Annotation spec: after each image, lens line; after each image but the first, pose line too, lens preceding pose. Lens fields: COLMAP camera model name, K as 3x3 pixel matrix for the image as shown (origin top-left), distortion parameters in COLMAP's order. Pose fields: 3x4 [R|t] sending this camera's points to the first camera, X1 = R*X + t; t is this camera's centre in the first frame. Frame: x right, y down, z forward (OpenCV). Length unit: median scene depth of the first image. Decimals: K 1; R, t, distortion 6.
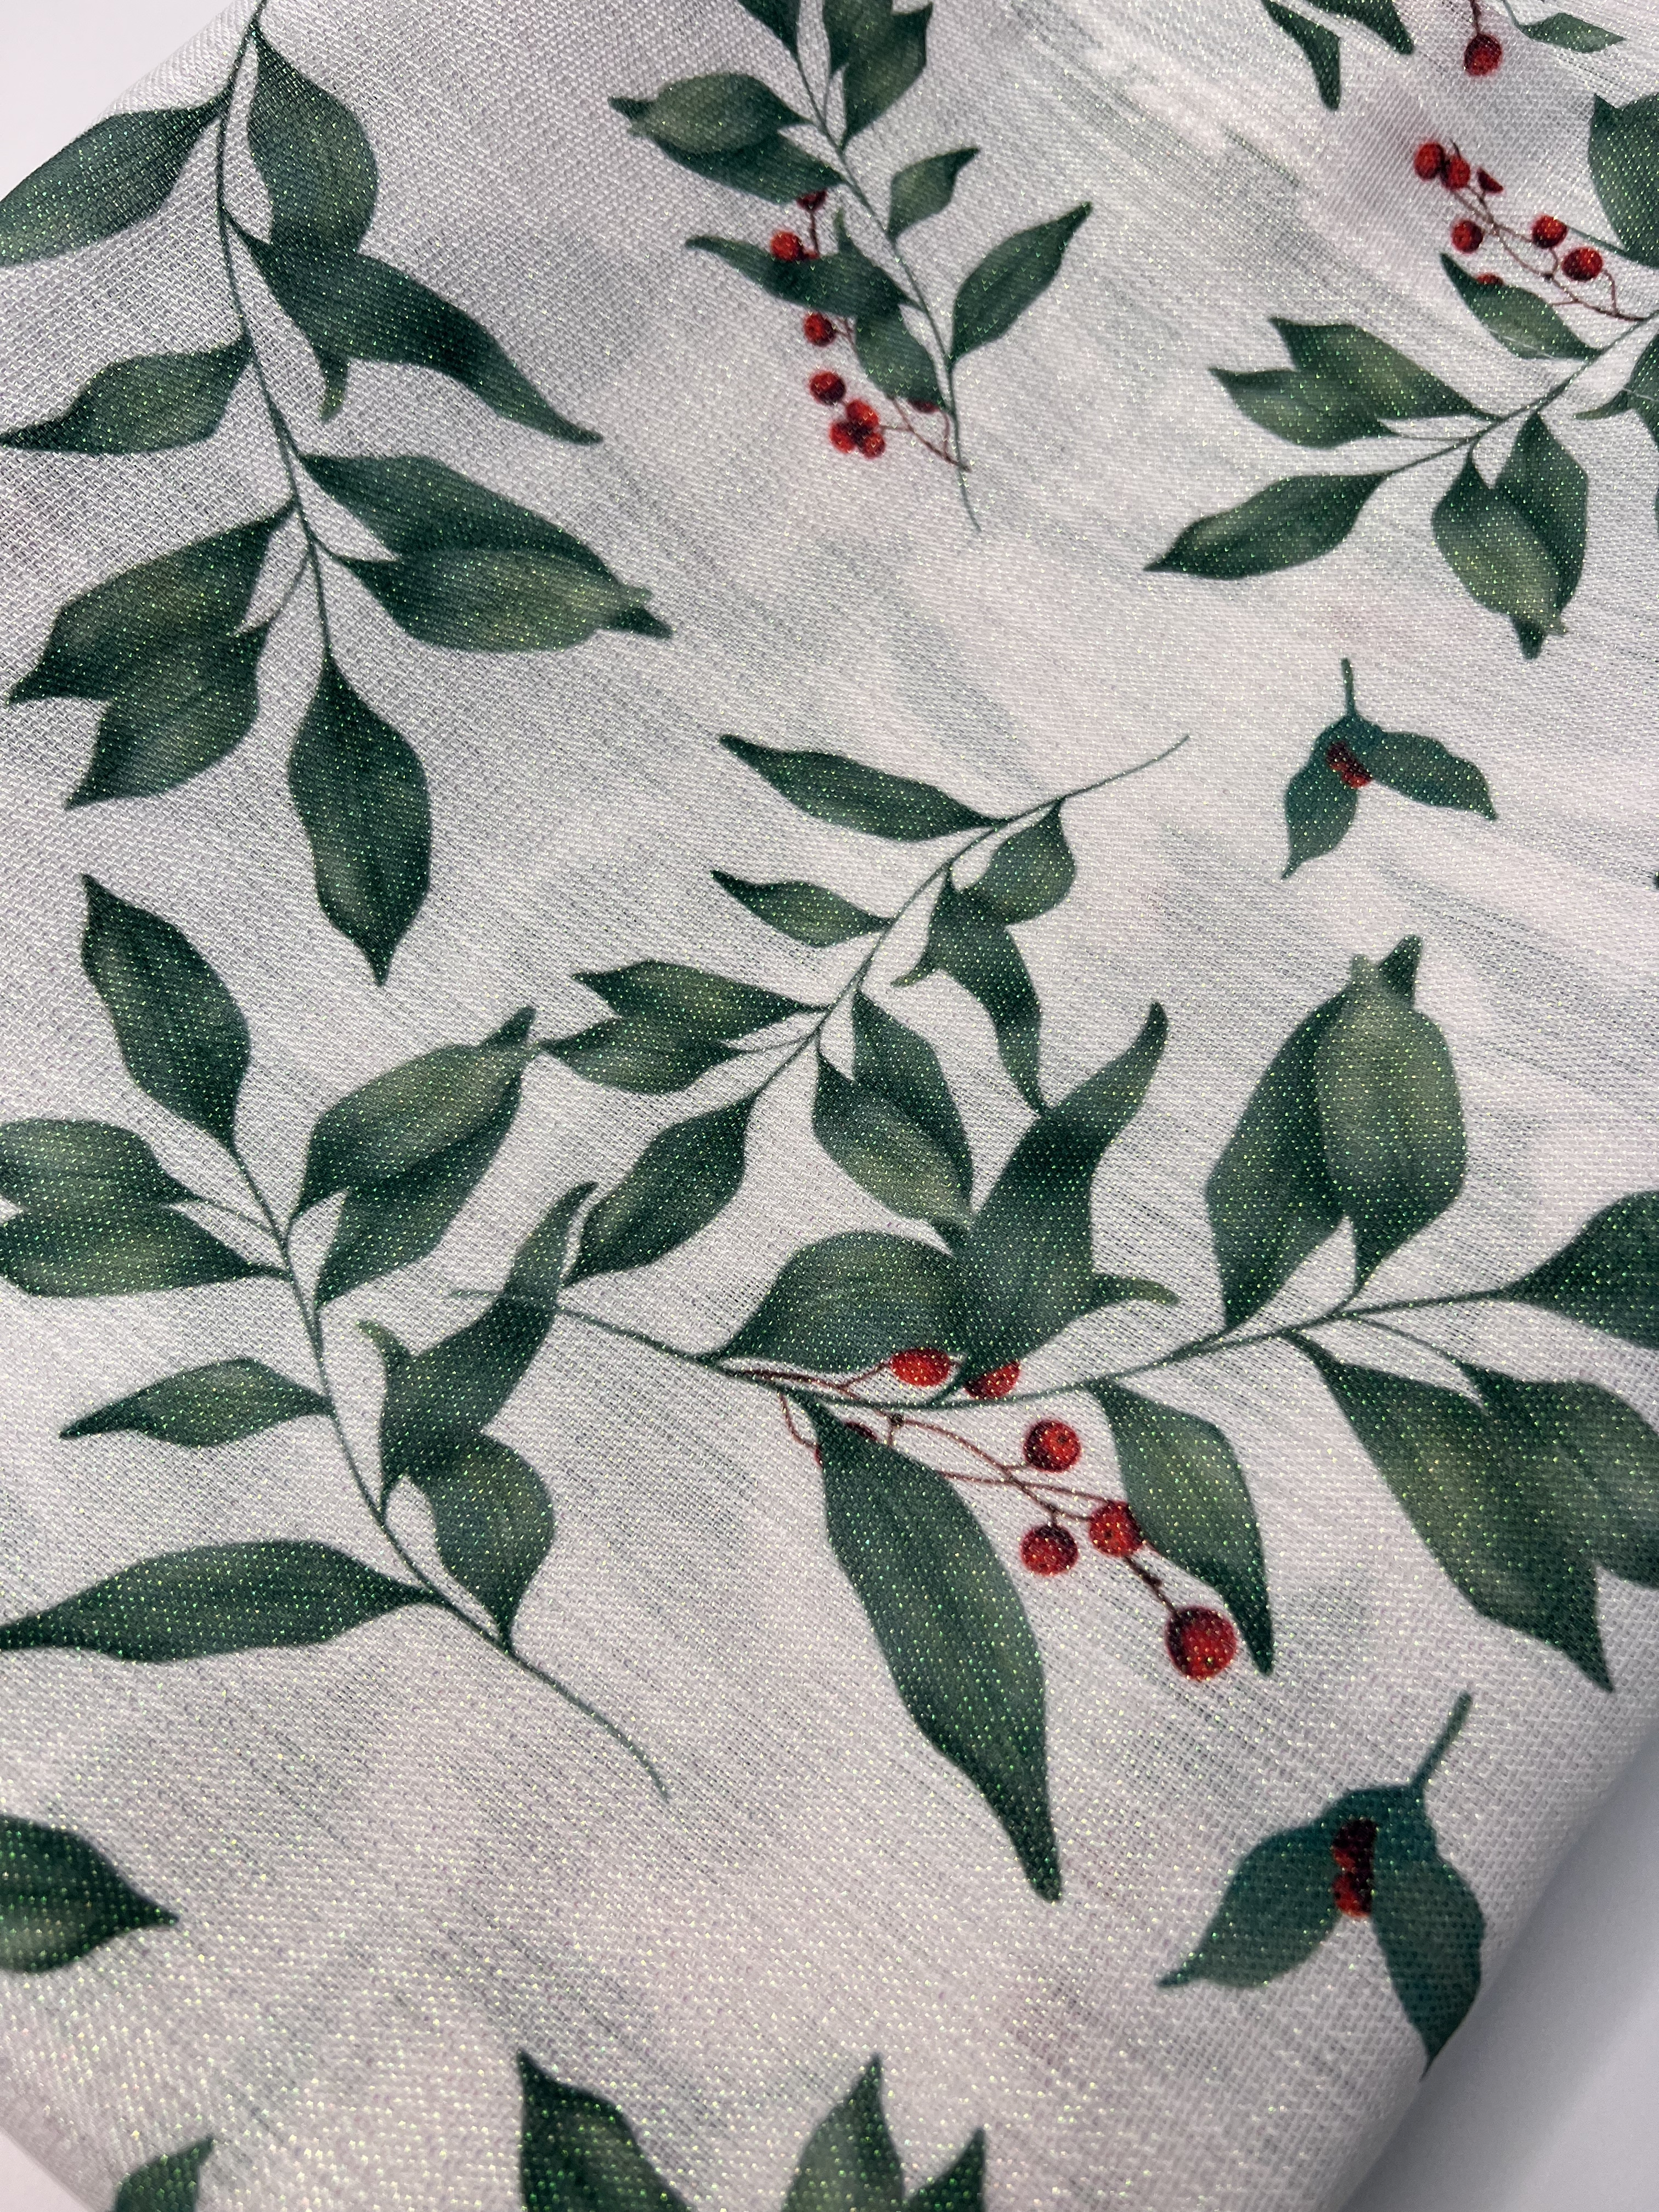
lens RADIAL K [[1731.5, 0, 819.0], [0, 1731.5, 1106.5], [0, 0, 1]] dist [0.024556, -0.065182]
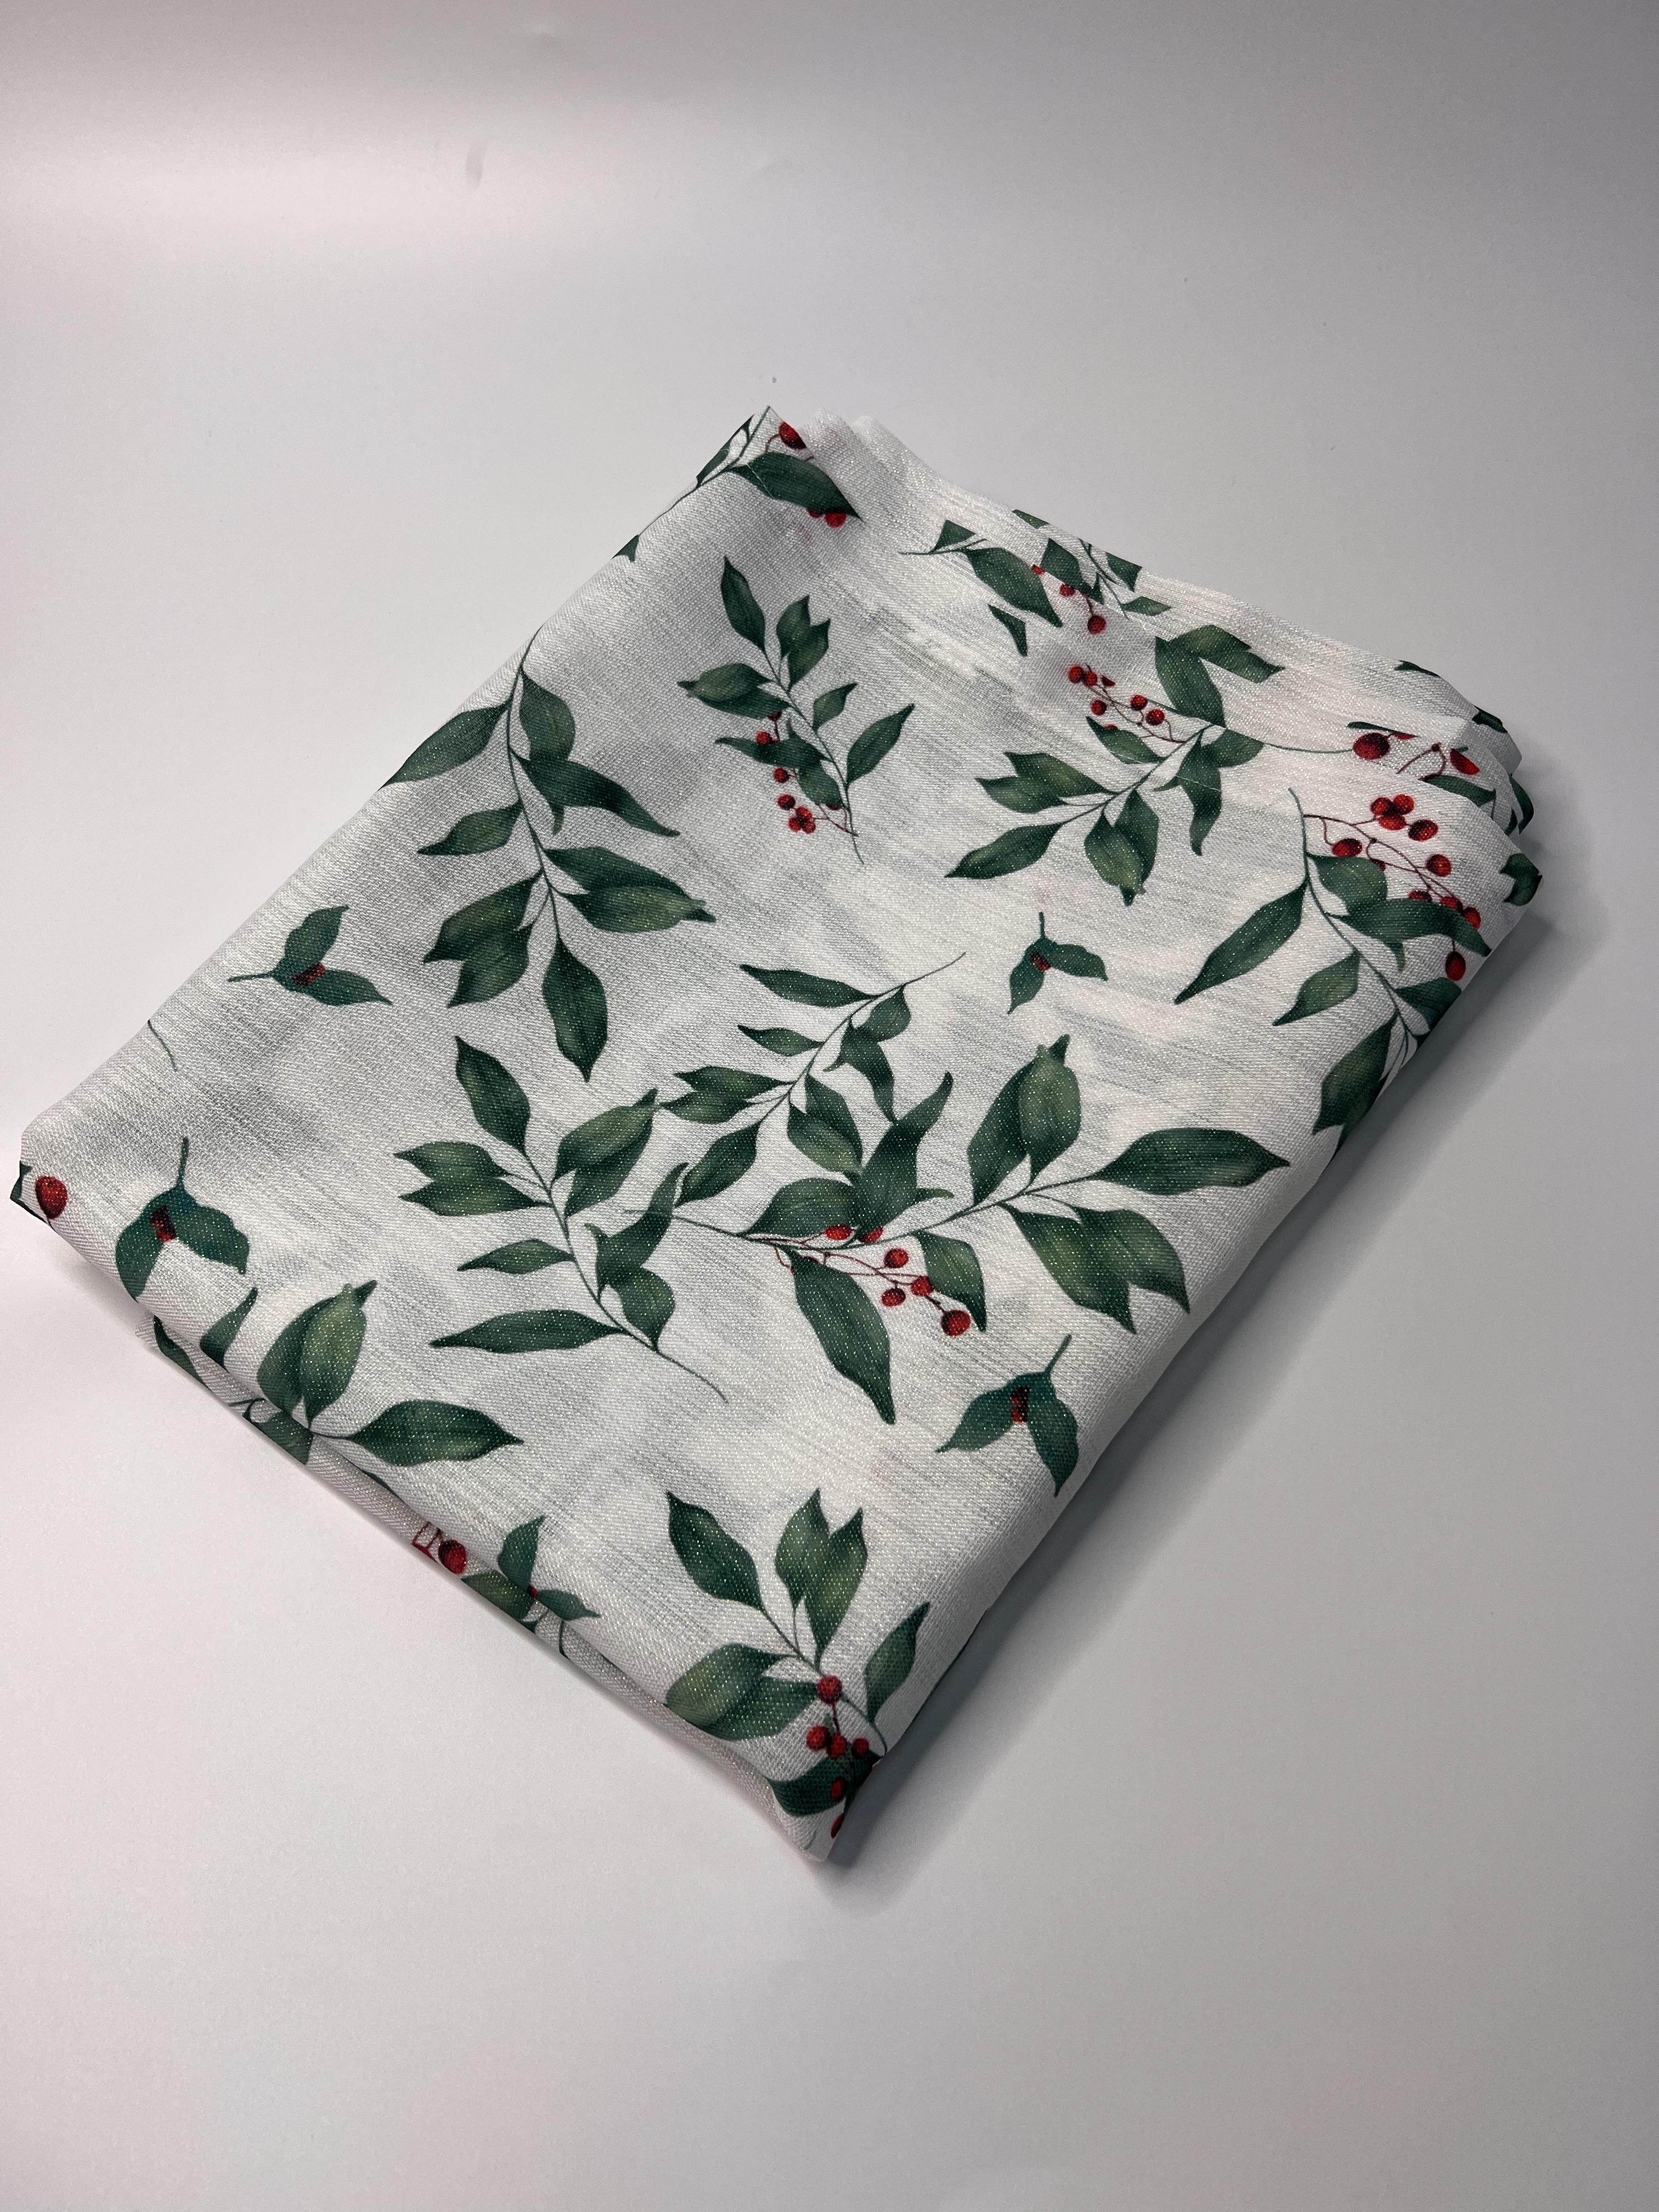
lens RADIAL K [[1568.9, 0, 815.5], [0, 1568.9, 1097.2], [0, 0, 1]] dist [0.048889, -0.090639]
pose [[0.997634, -0.055417, -0.040692, 0.113731], [0.047727, 0.984238, -0.170287, 0.302004], [0.049488, 0.167942, 0.984554, -0.931714]]
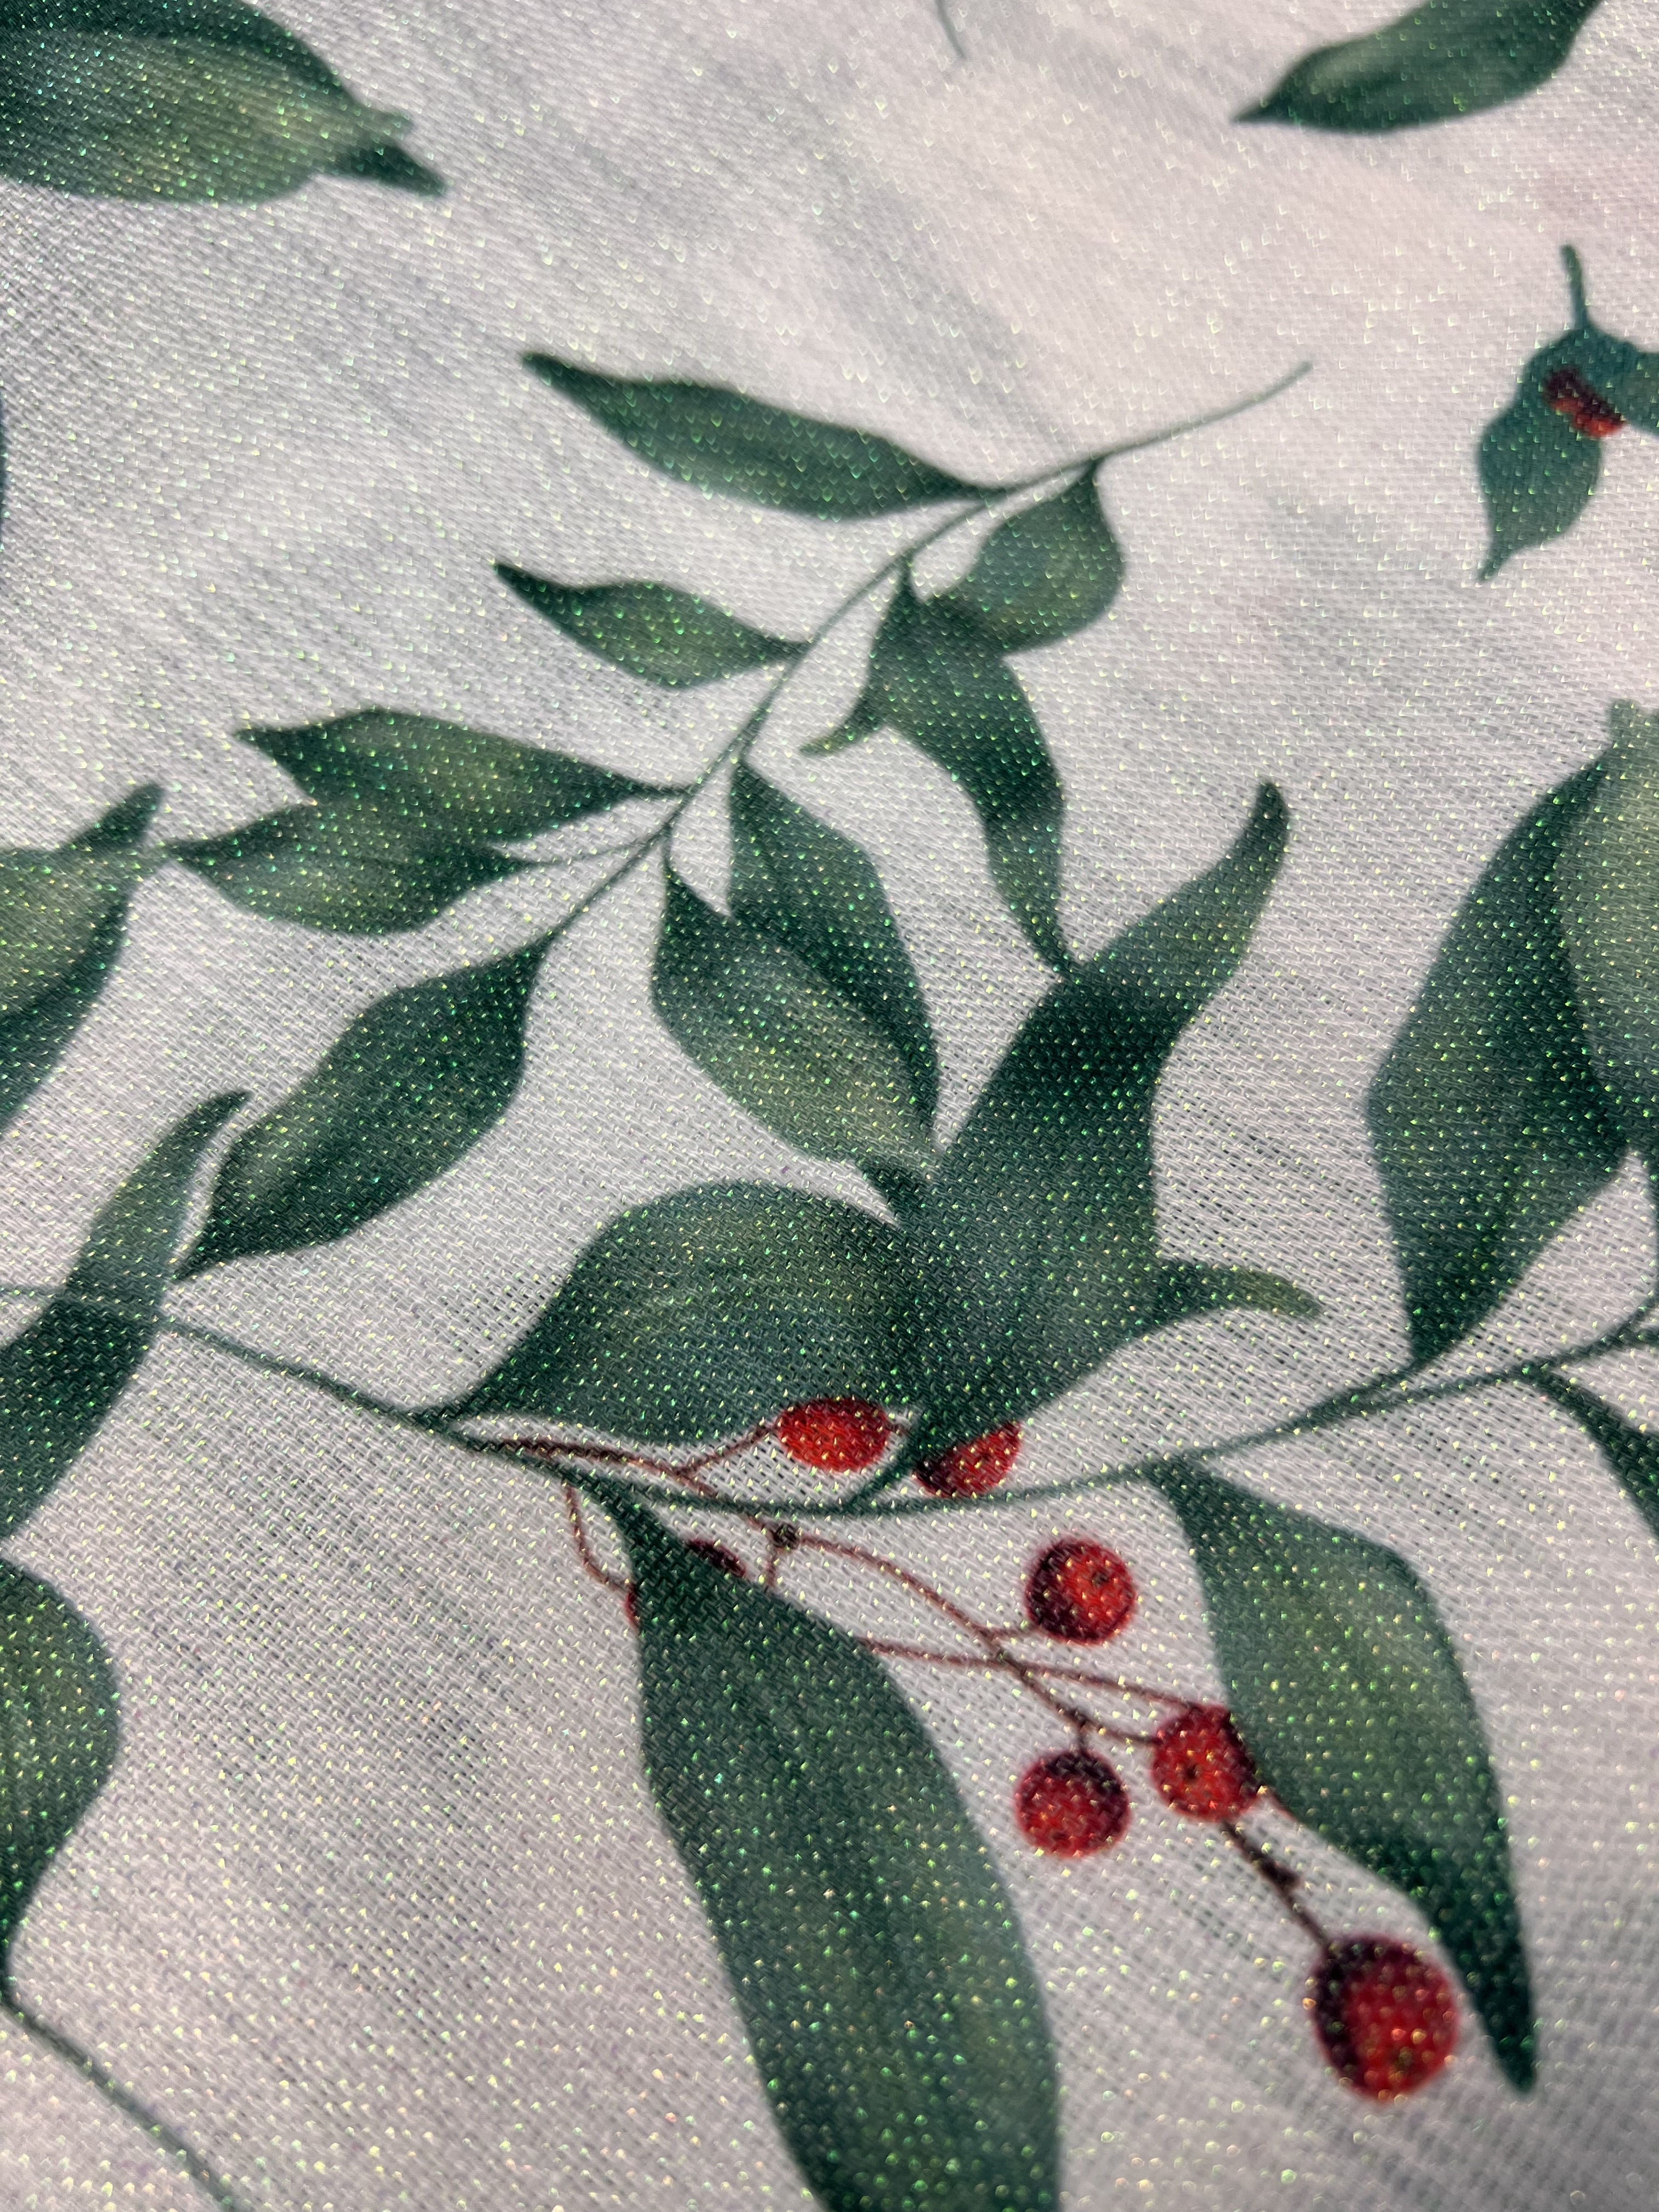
lens RADIAL K [[1797.7, 0, 831.6], [0, 1797.7, 1131.1], [0, 0, 1]] dist [0.017841, -0.094636]
pose [[0.999987, 0.001257, -0.004877, 0.057472], [-0.001164, 0.999818, 0.019033, 0.044566], [0.004900, -0.019027, 0.999807, 0.426711]]
